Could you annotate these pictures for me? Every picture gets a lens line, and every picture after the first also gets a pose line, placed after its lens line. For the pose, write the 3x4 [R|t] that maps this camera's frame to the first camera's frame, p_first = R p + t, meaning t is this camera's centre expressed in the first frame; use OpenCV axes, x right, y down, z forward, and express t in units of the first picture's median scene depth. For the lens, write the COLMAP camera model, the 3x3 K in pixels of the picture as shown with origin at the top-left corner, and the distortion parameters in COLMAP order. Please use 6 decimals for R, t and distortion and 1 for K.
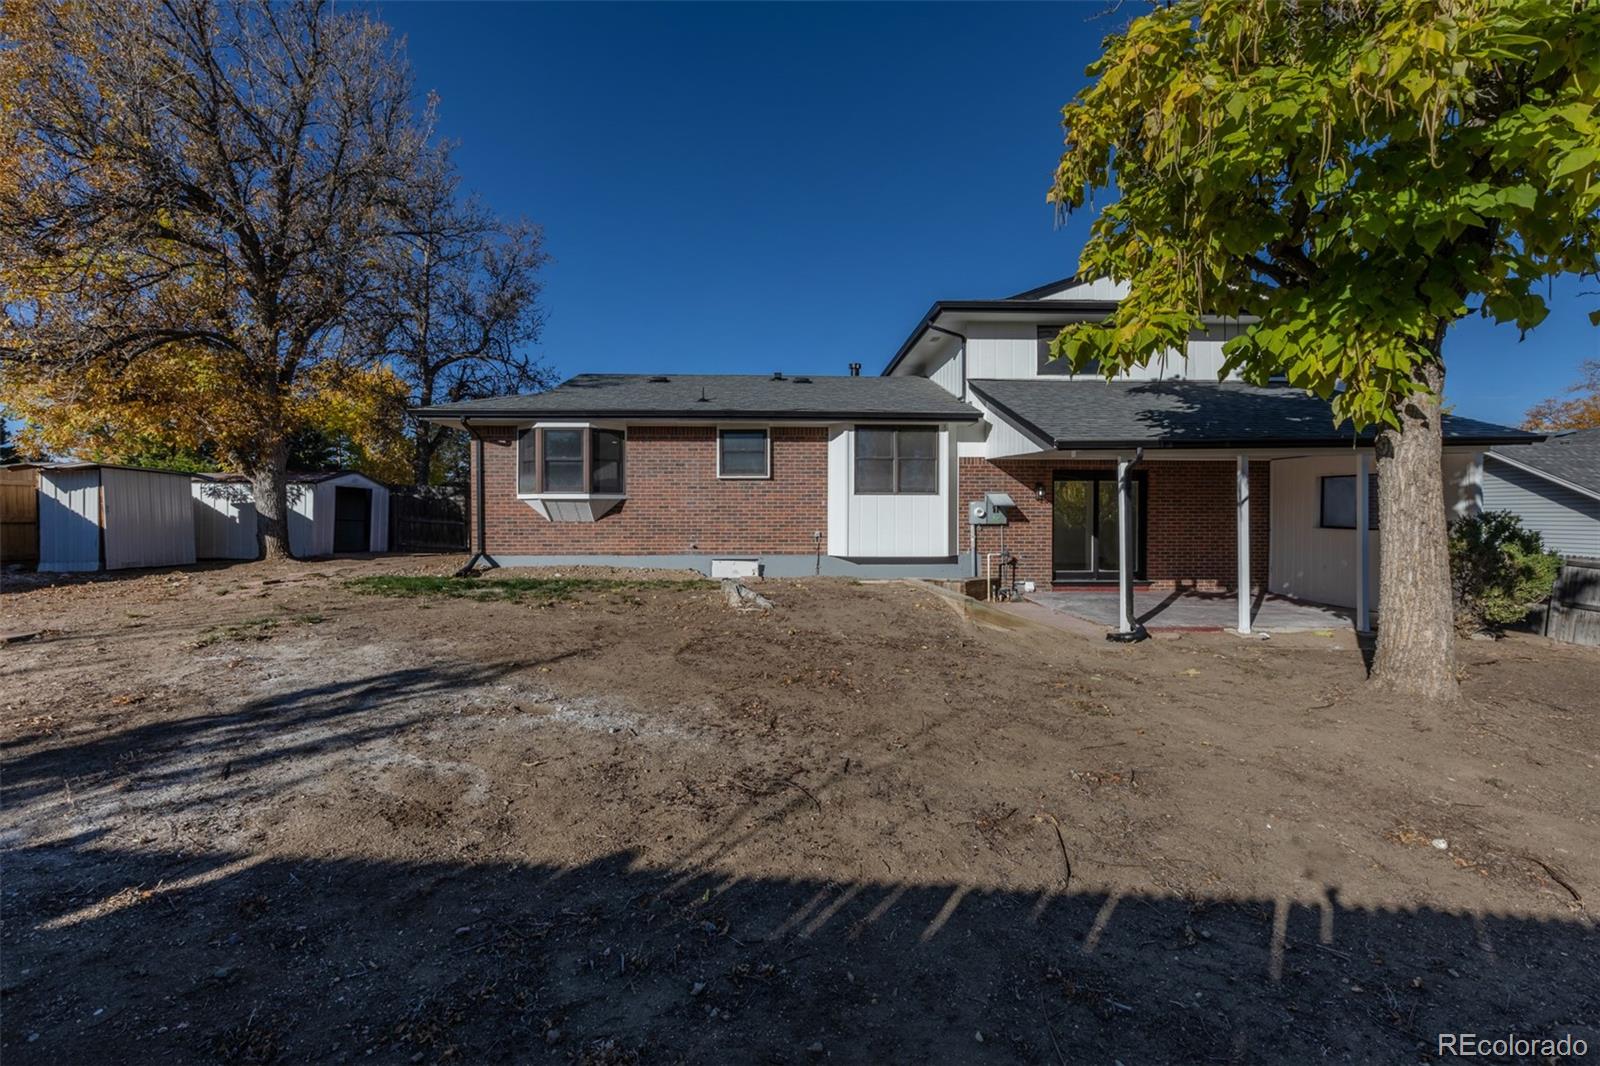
lens RADIAL K [[720.8, 0, 803.0], [0, 720.8, 520.1], [0, 0, 1]] dist [0.002712, -0.001827]
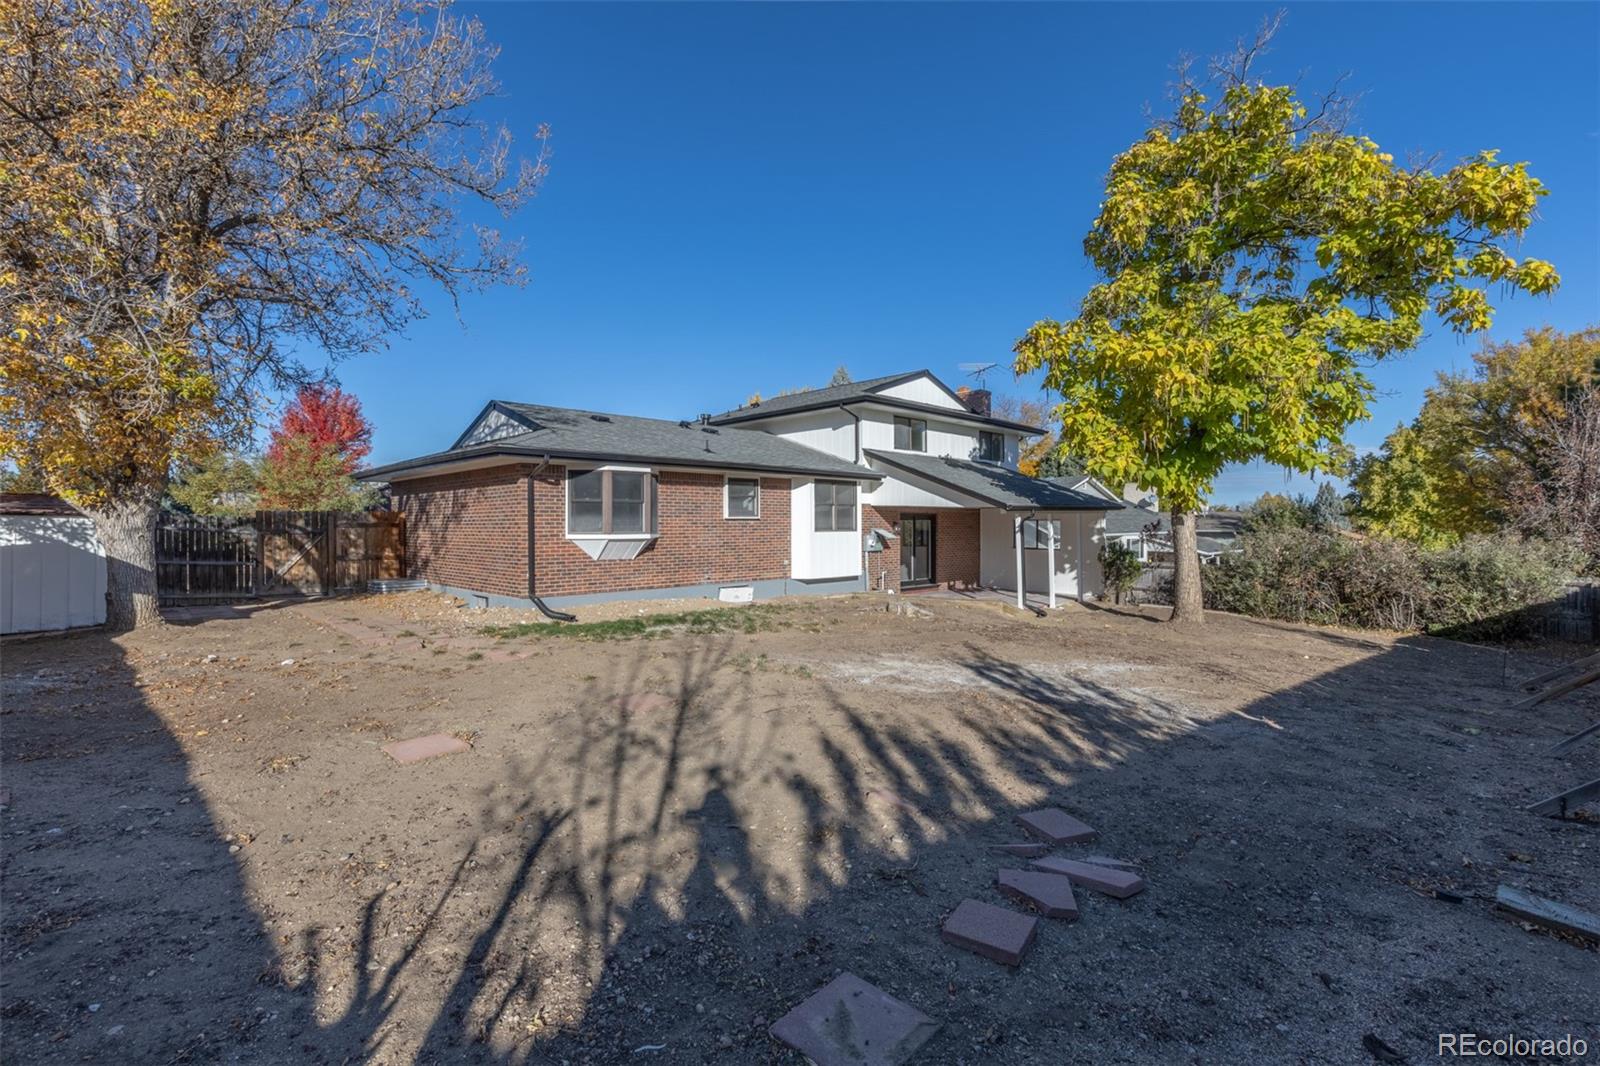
lens RADIAL K [[720.8, 0, 806.4], [0, 720.8, 531.1], [0, 0, 1]] dist [0.002712, -0.001827]
pose [[0.728826, -0.008948, 0.684641, -0.829658], [0.008428, 0.999956, 0.004097, -0.041378], [-0.684647, 0.002784, 0.728869, 0.048507]]
